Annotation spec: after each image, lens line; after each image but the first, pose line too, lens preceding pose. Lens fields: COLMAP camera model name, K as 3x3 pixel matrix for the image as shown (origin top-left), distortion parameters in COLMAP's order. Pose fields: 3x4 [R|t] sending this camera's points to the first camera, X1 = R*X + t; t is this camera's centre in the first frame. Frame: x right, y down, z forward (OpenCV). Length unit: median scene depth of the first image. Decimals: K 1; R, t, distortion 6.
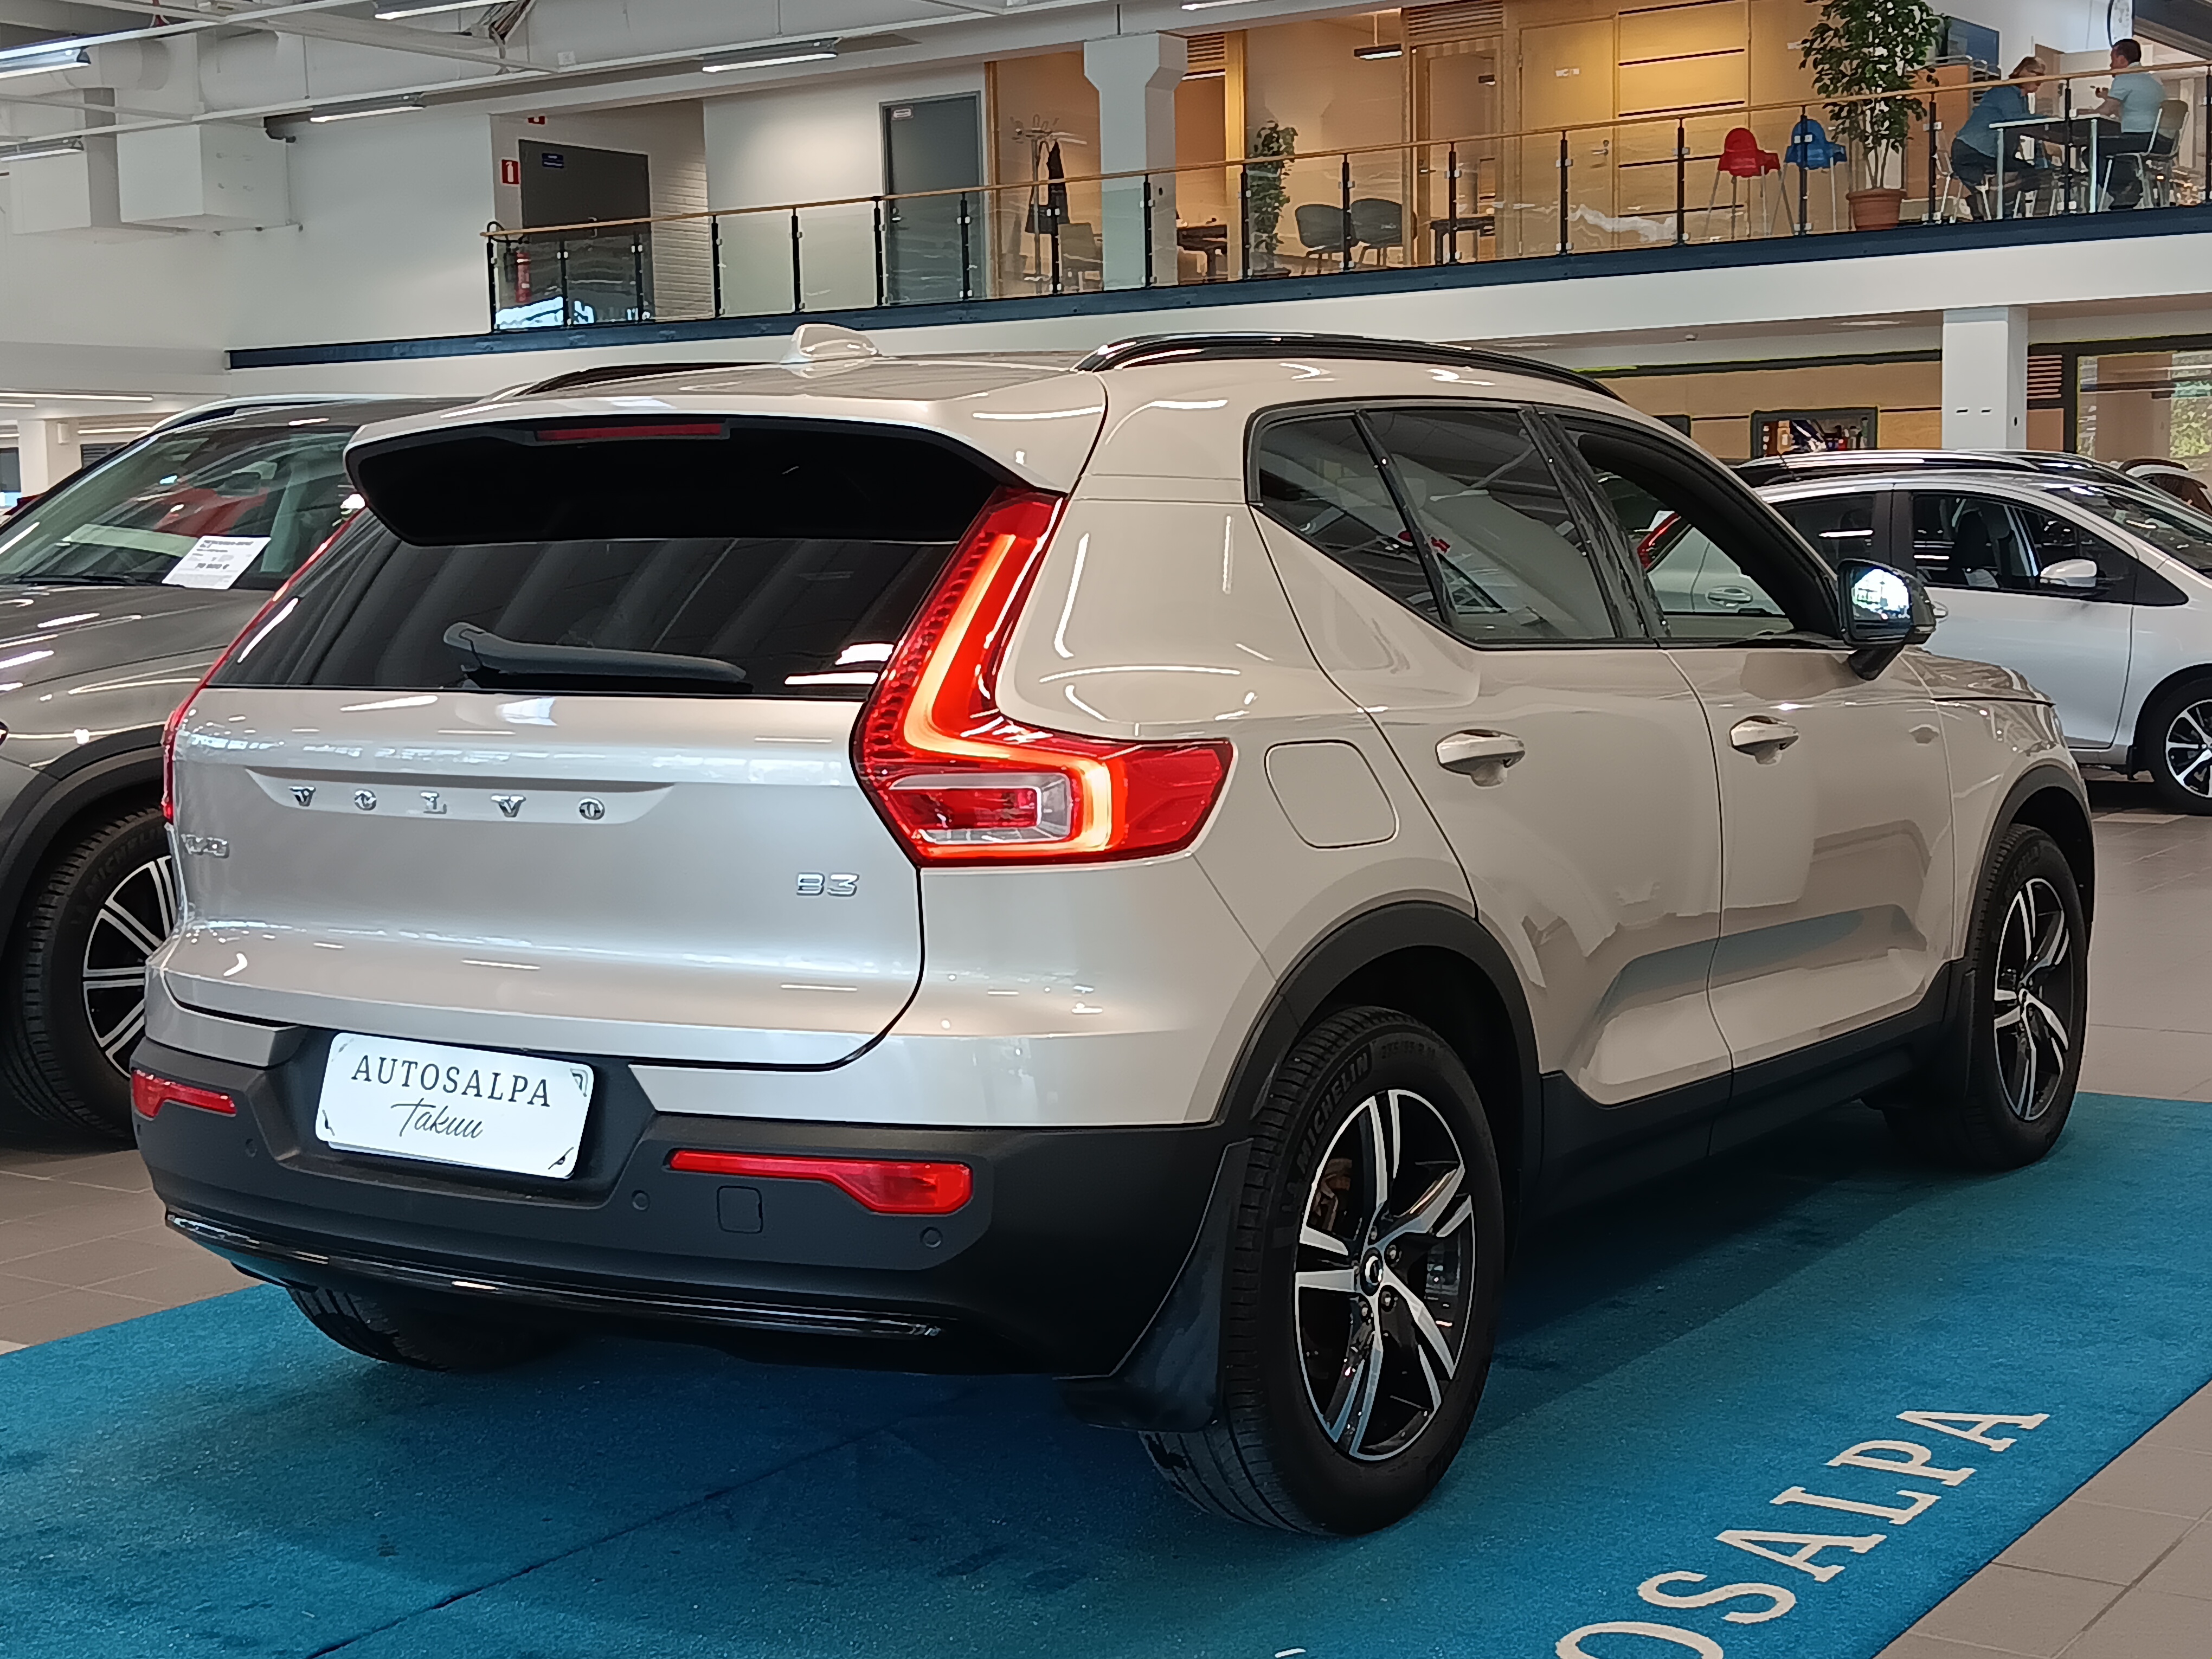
lens RADIAL K [[3178.3, 0, 1106.0], [0, 3178.3, 829.5], [0, 0, 1]] dist [0.108247, -0.039672]
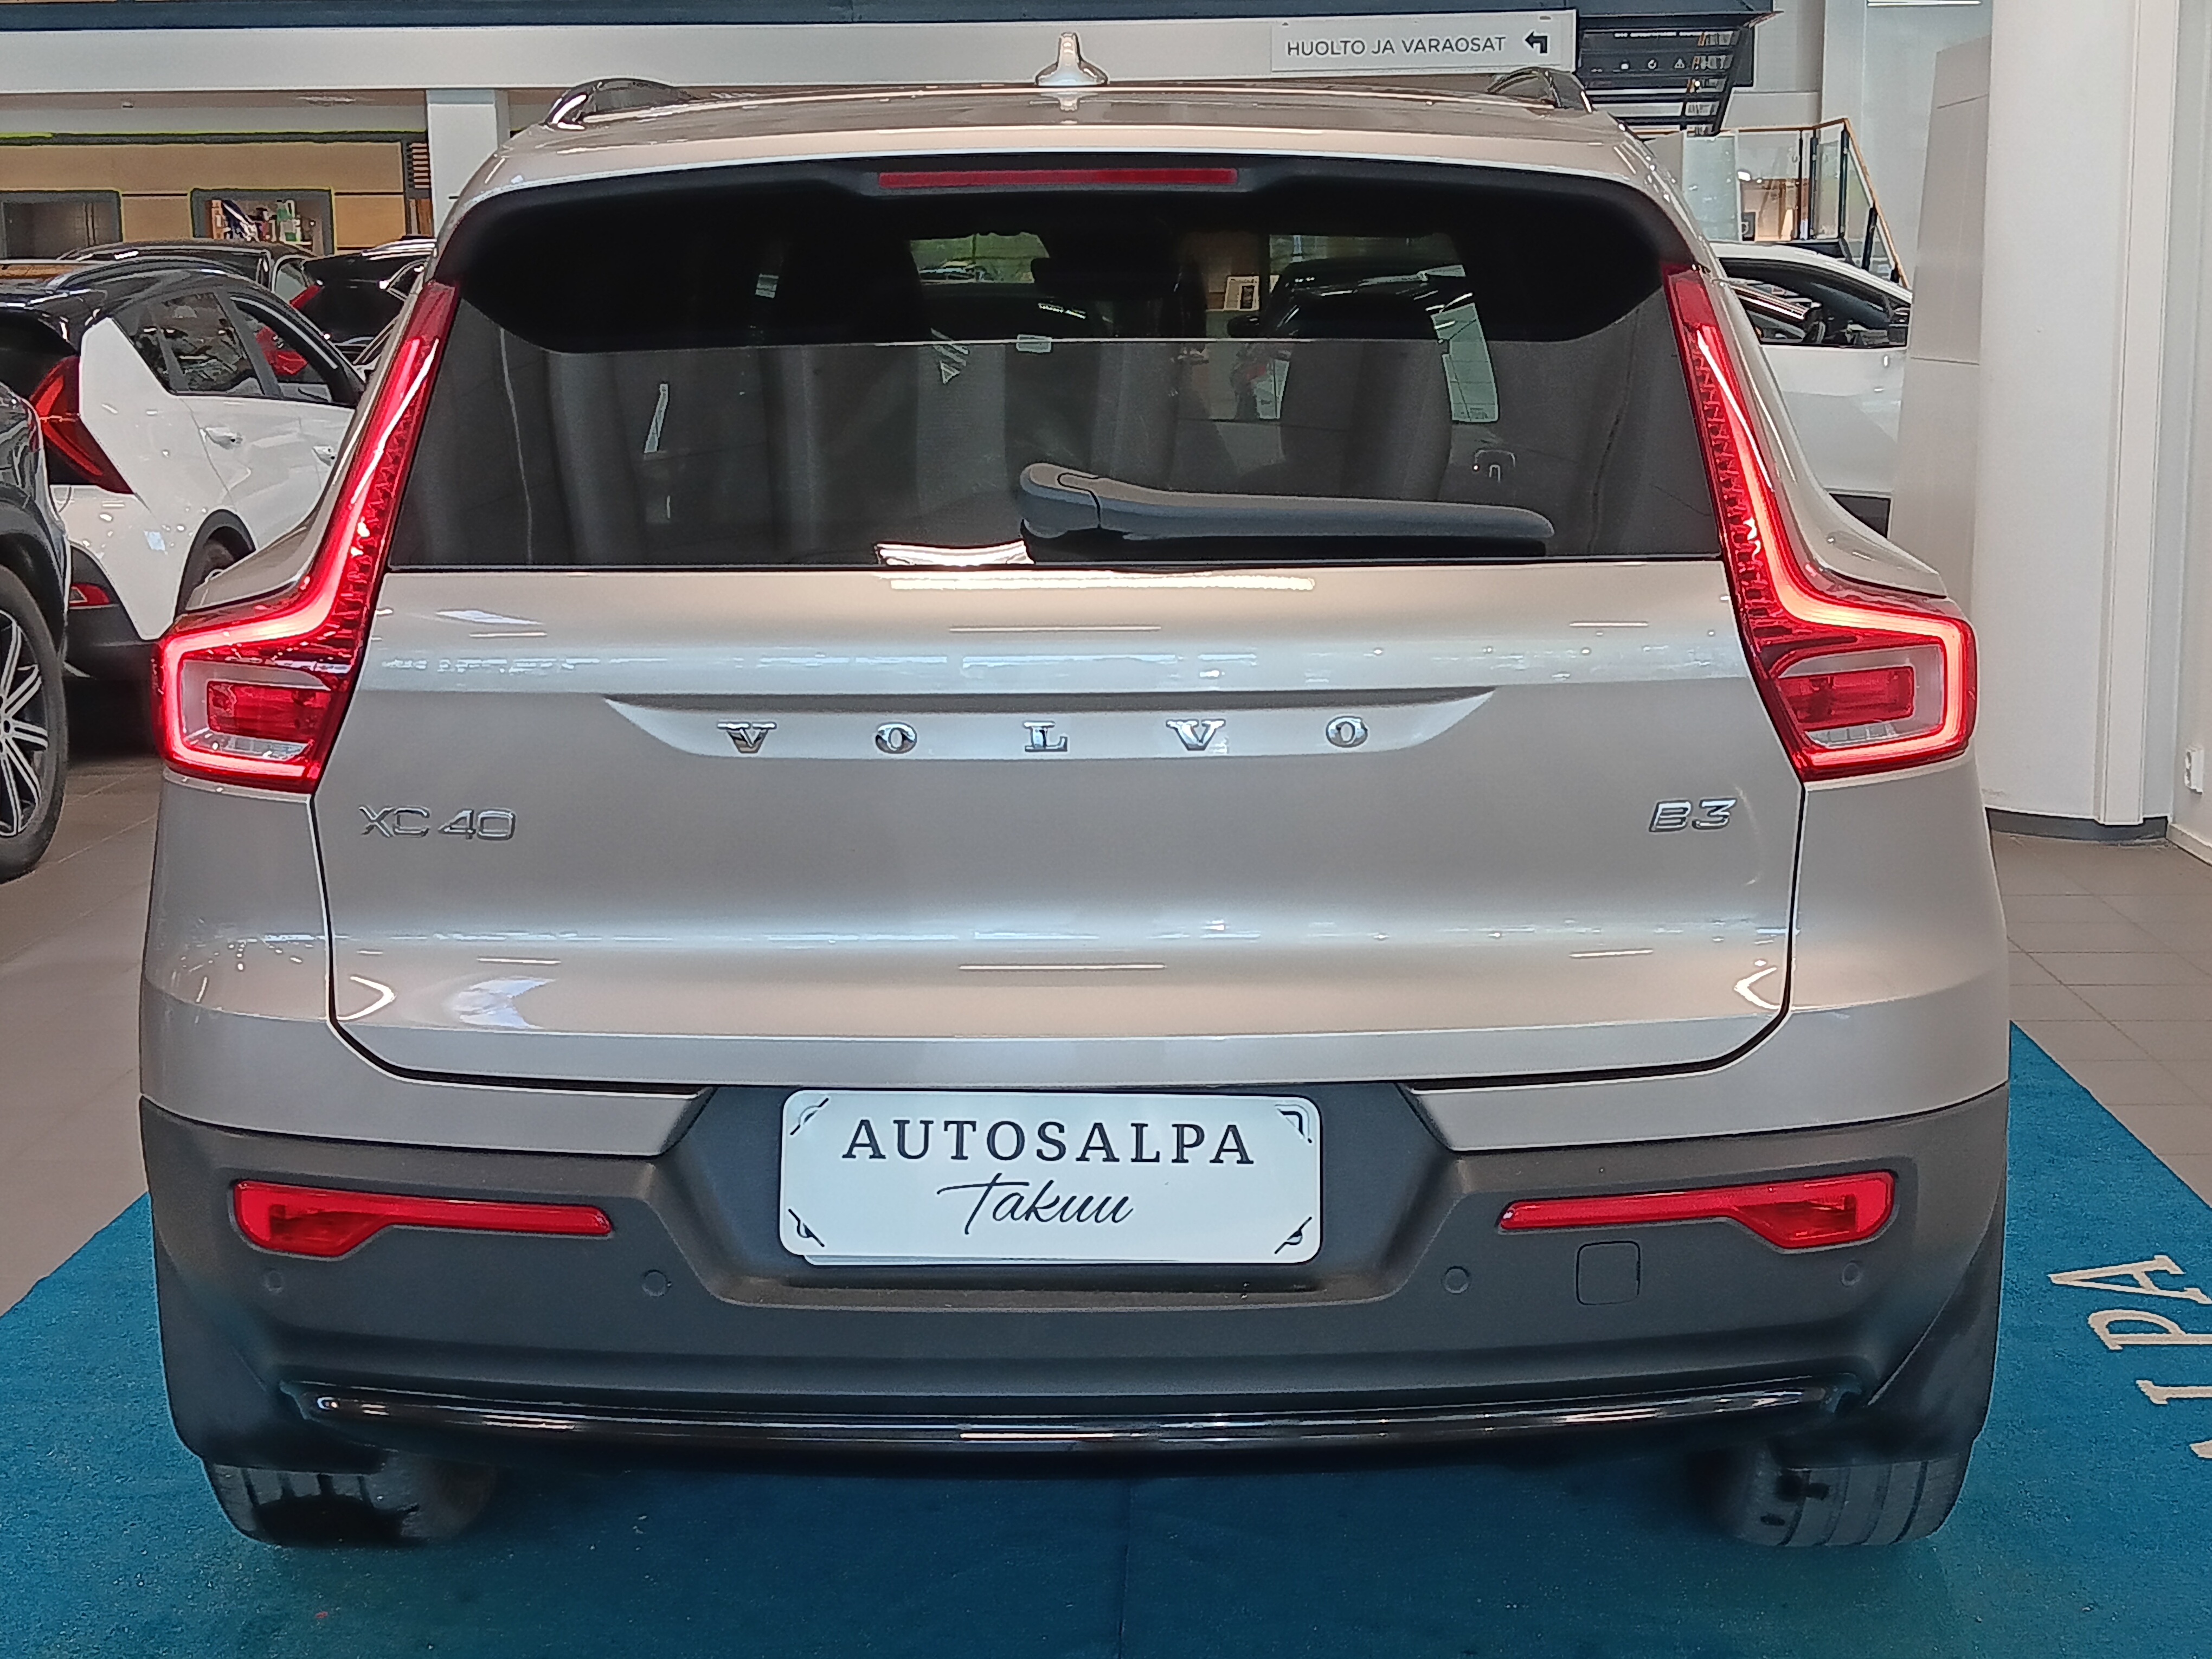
lens RADIAL K [[3178.3, 0, 1106.0], [0, 3178.3, 829.5], [0, 0, 1]] dist [0.108247, -0.039672]
pose [[0.844933, -0.083011, 0.528391, -0.545558], [0.048909, 0.995735, 0.078223, -0.039654], [-0.532631, -0.040250, 0.845390, 0.425626]]
